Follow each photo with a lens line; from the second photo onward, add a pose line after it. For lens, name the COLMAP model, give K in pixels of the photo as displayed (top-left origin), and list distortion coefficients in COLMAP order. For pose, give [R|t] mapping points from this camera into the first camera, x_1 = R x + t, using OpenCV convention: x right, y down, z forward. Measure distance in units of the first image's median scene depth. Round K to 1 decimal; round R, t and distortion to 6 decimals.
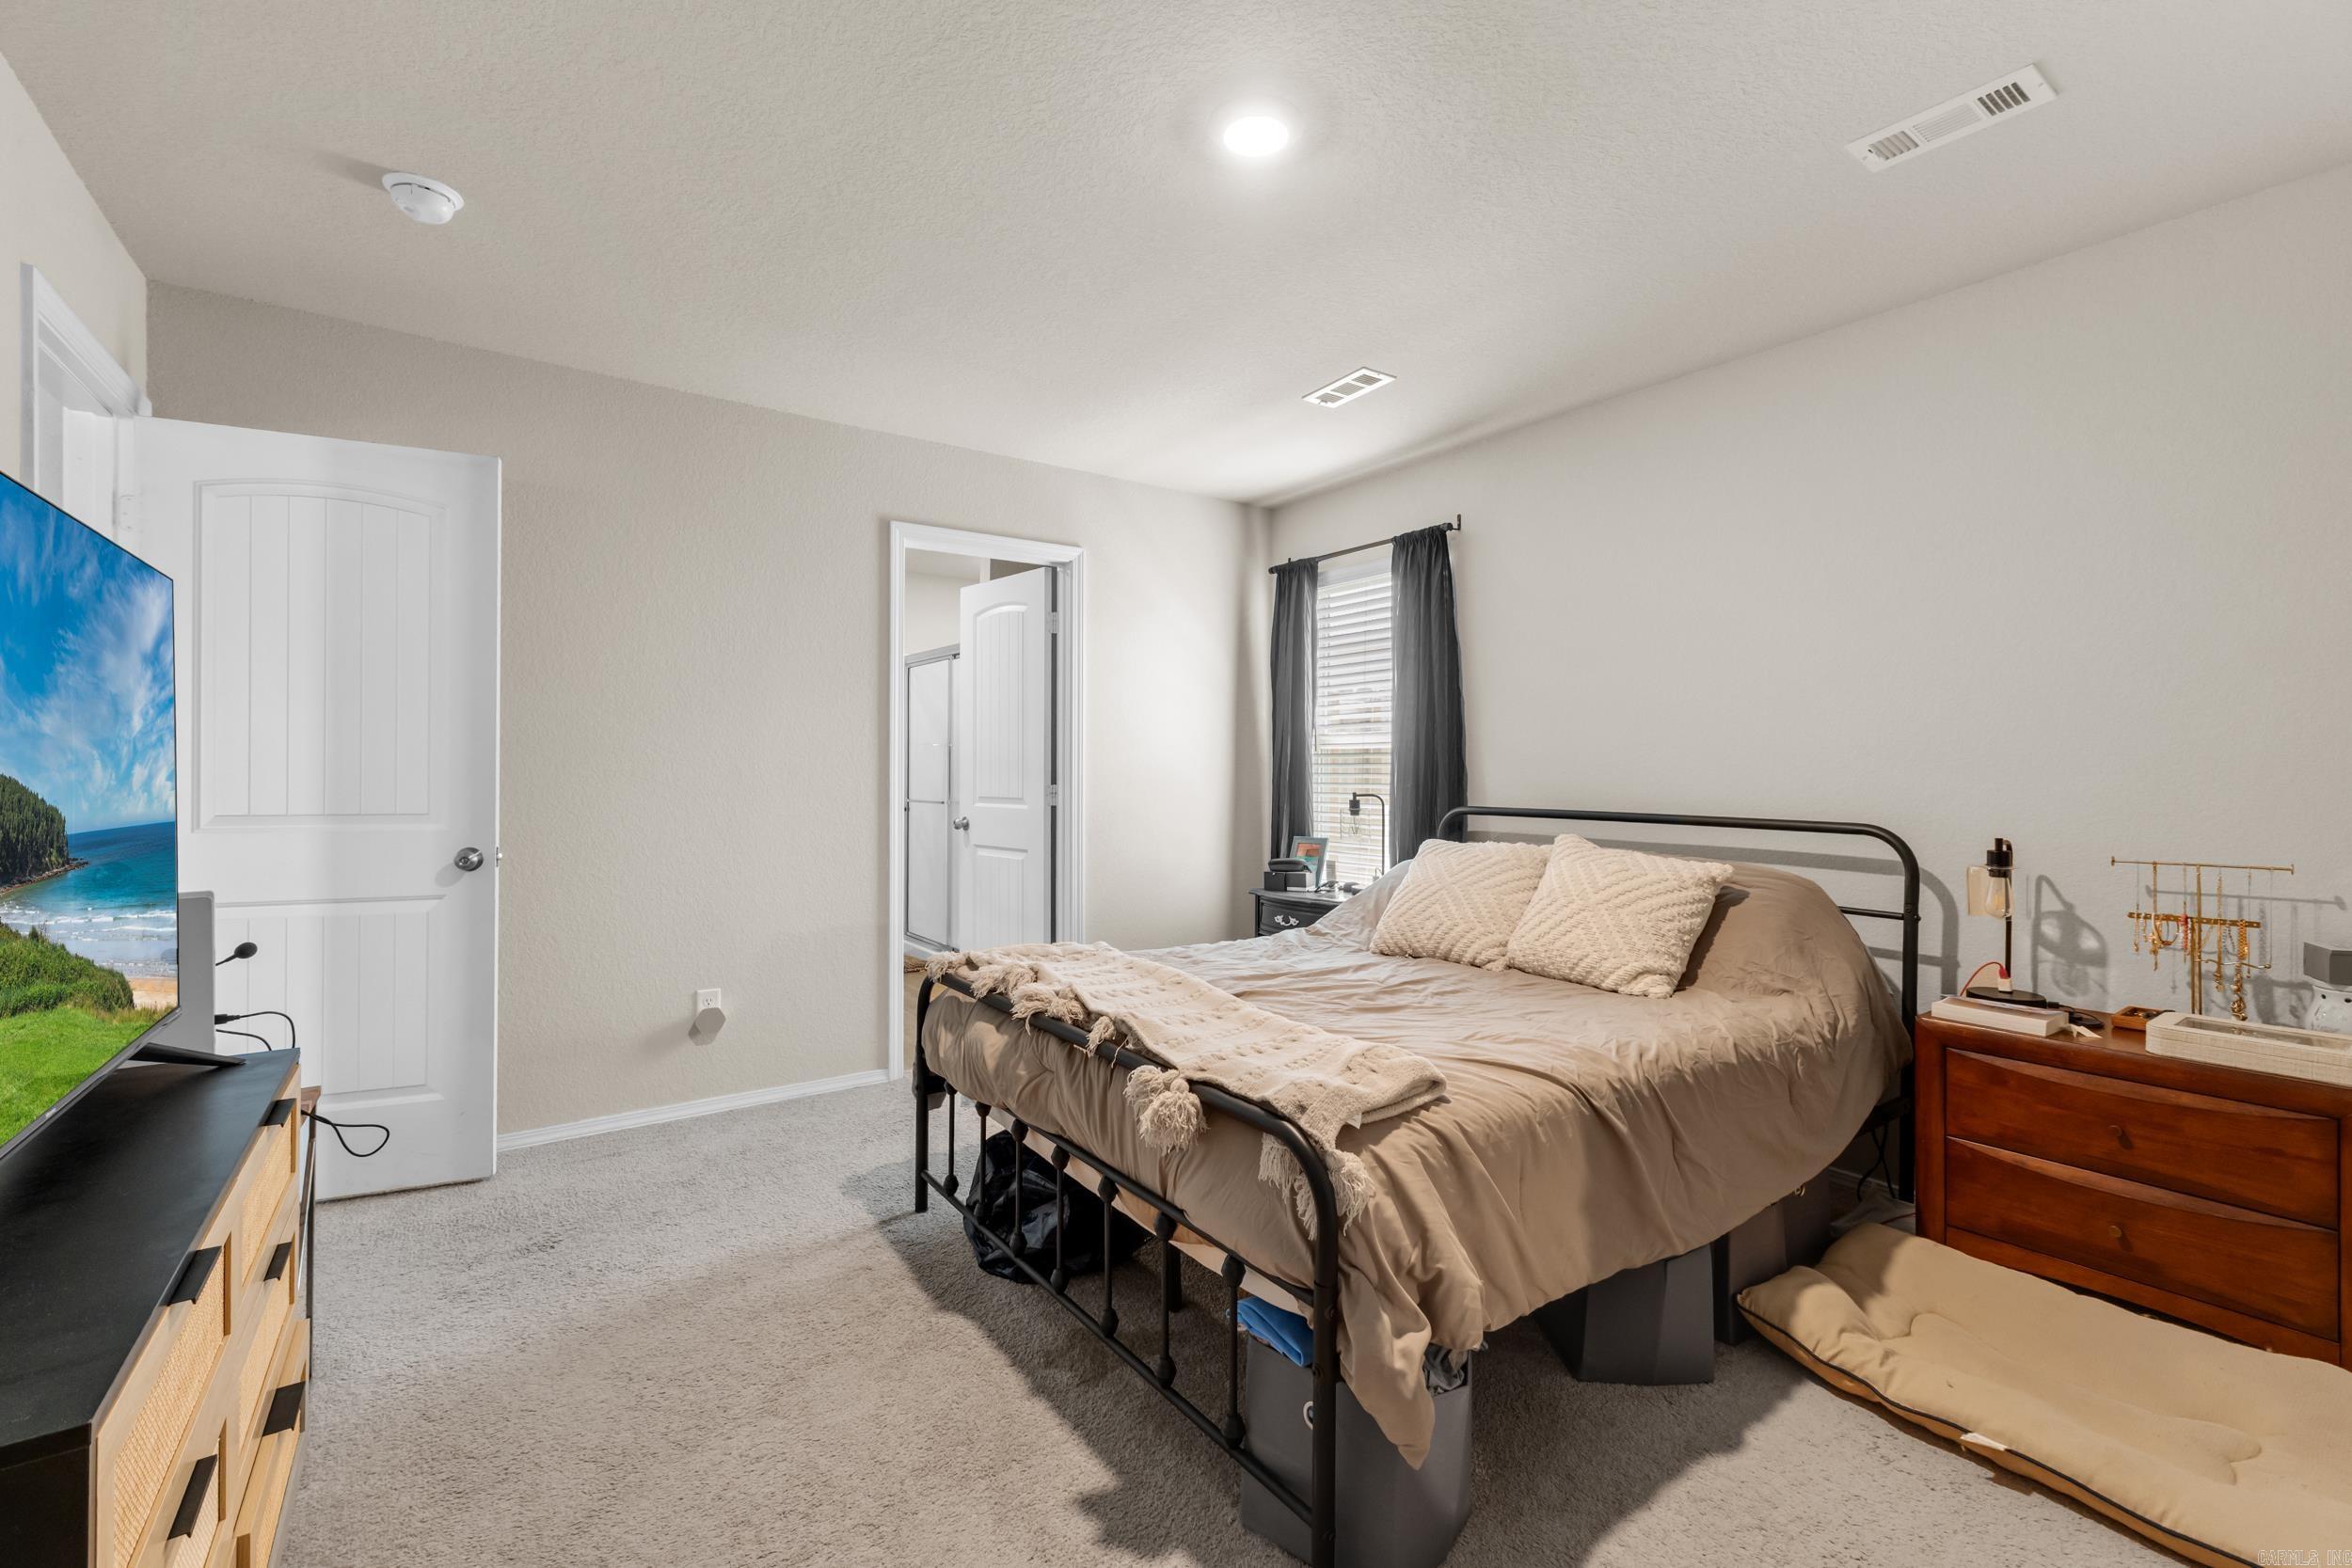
lens RADIAL K [[1007.8, 0, 1185.8], [0, 1007.8, 772.7], [0, 0, 1]] dist [0.004084, -0.000187]
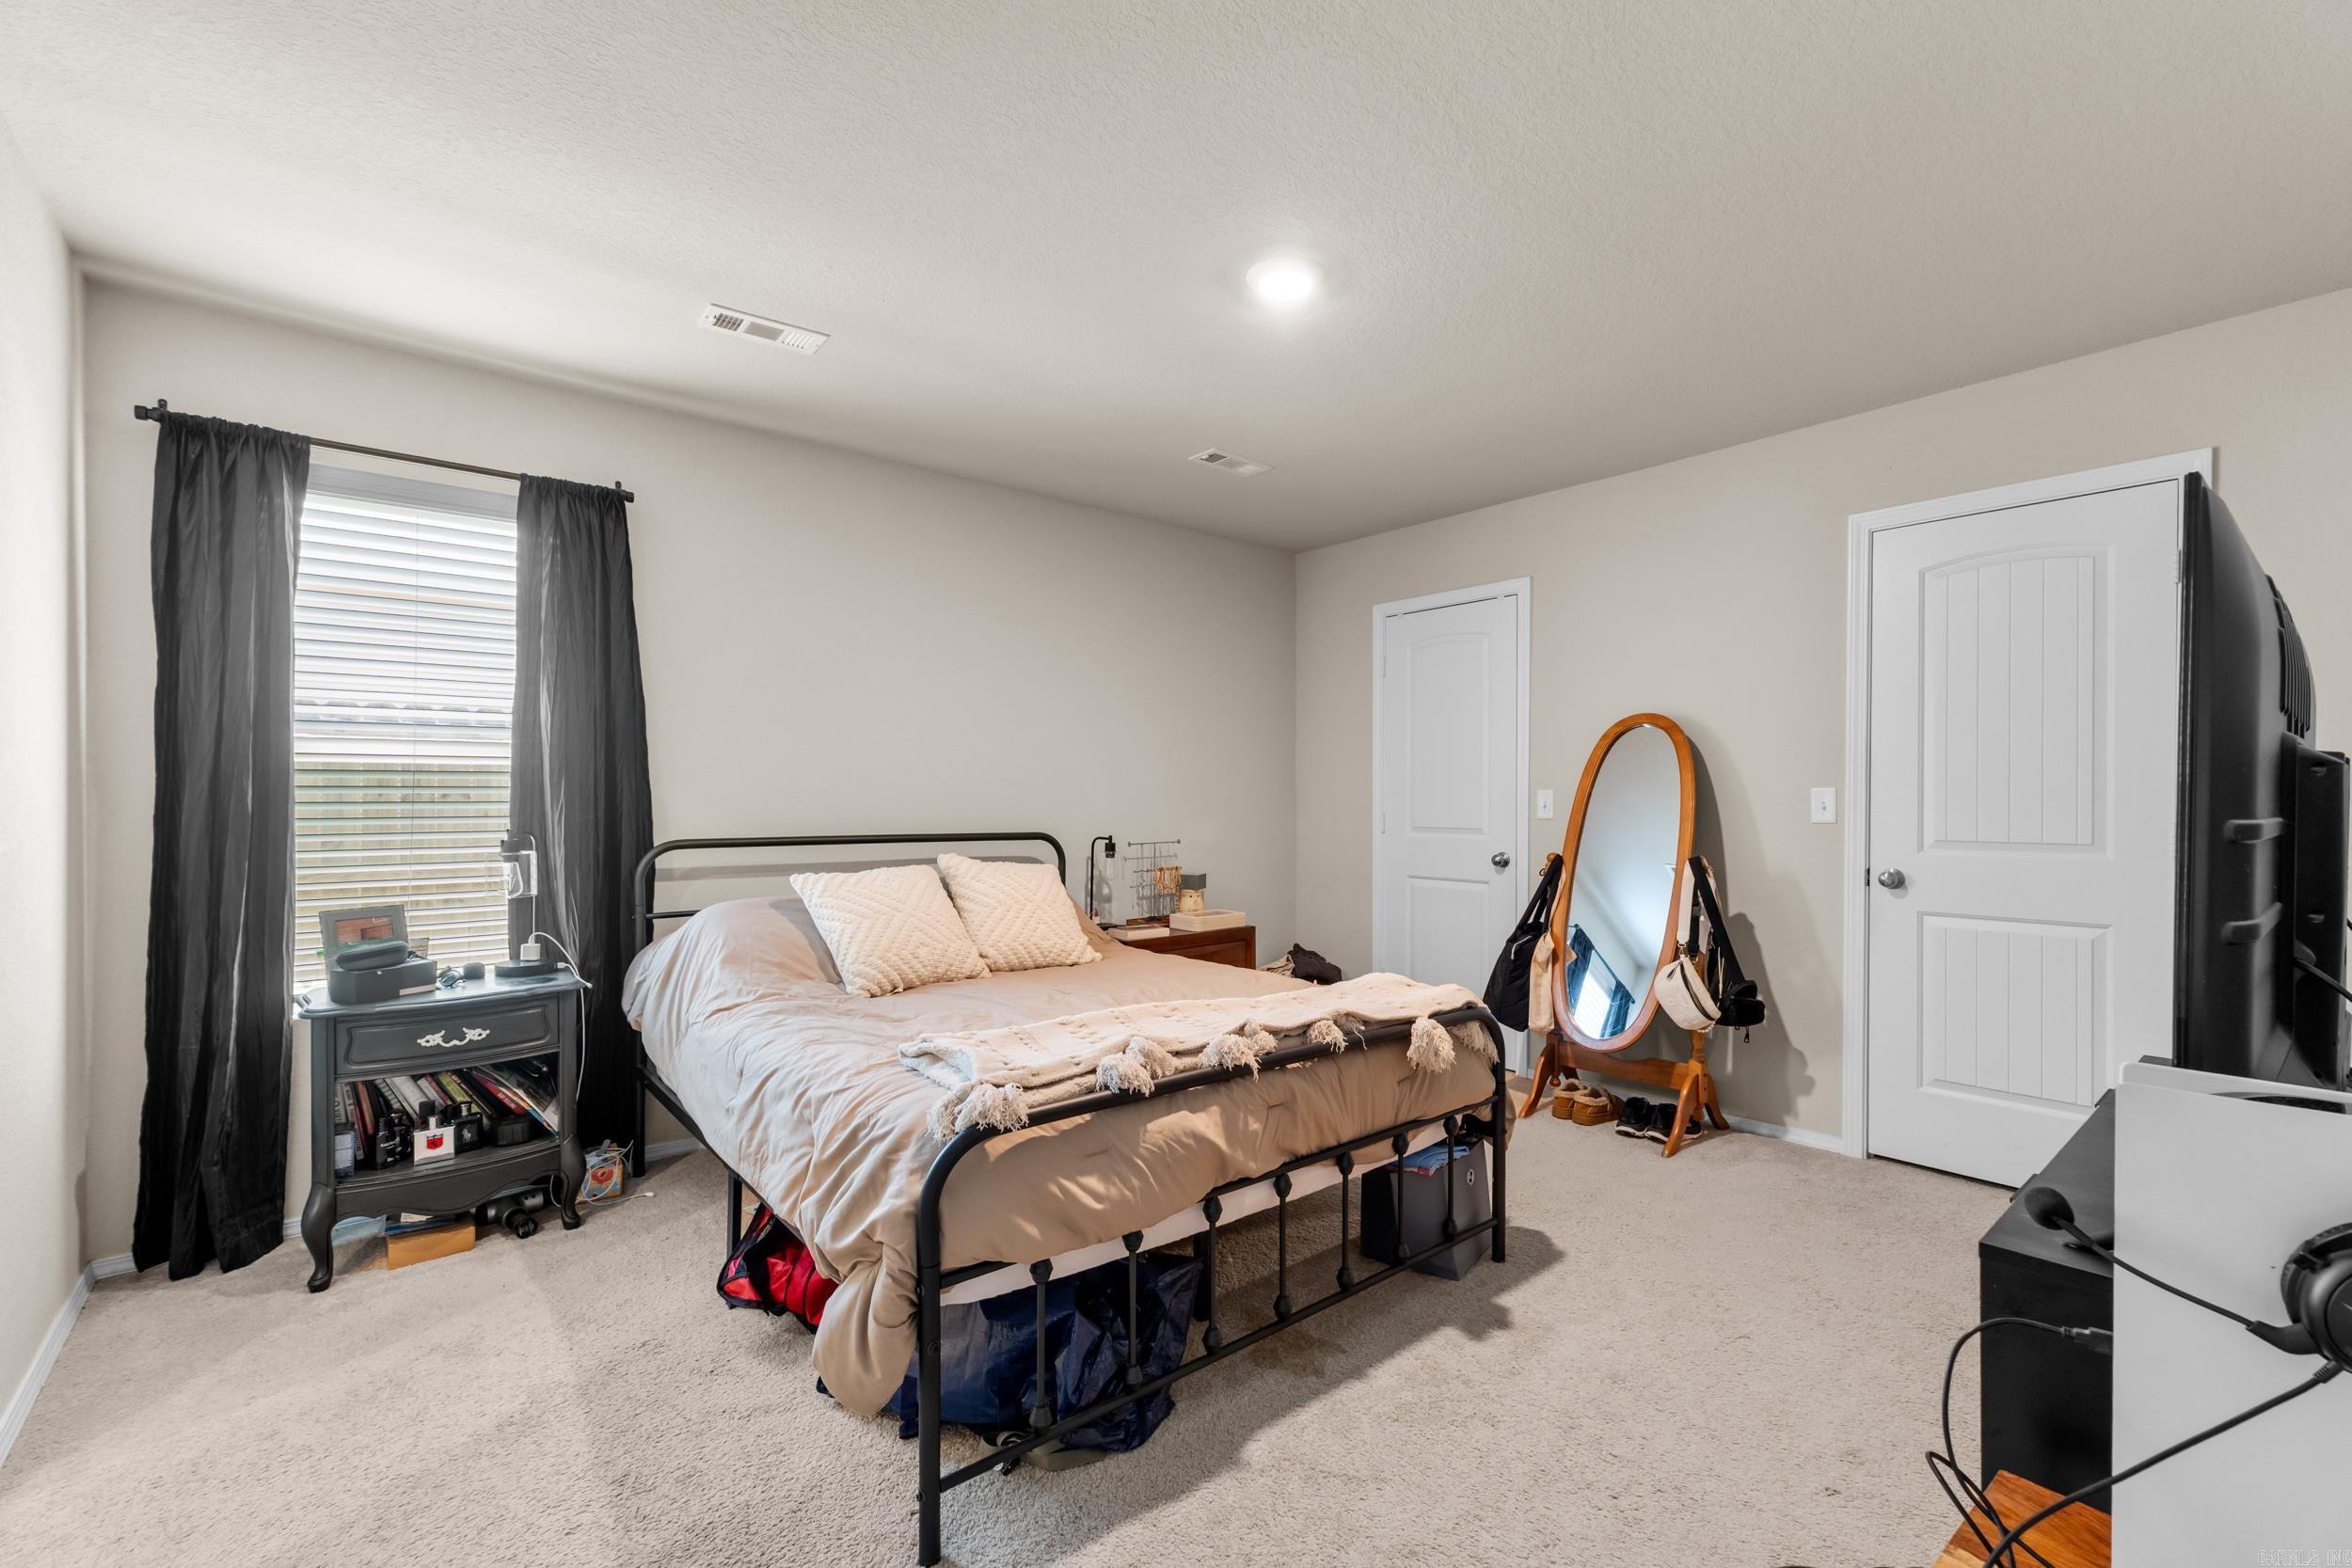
lens RADIAL K [[1007.8, 0, 1194.6], [0, 1007.8, 790.6], [0, 0, 1]] dist [0.004084, -0.000187]
pose [[-0.084826, 0.003536, 0.996389, -0.908603], [0.000031, 0.999994, -0.003546, -0.007287], [-0.996396, -0.000270, -0.084826, 0.950168]]
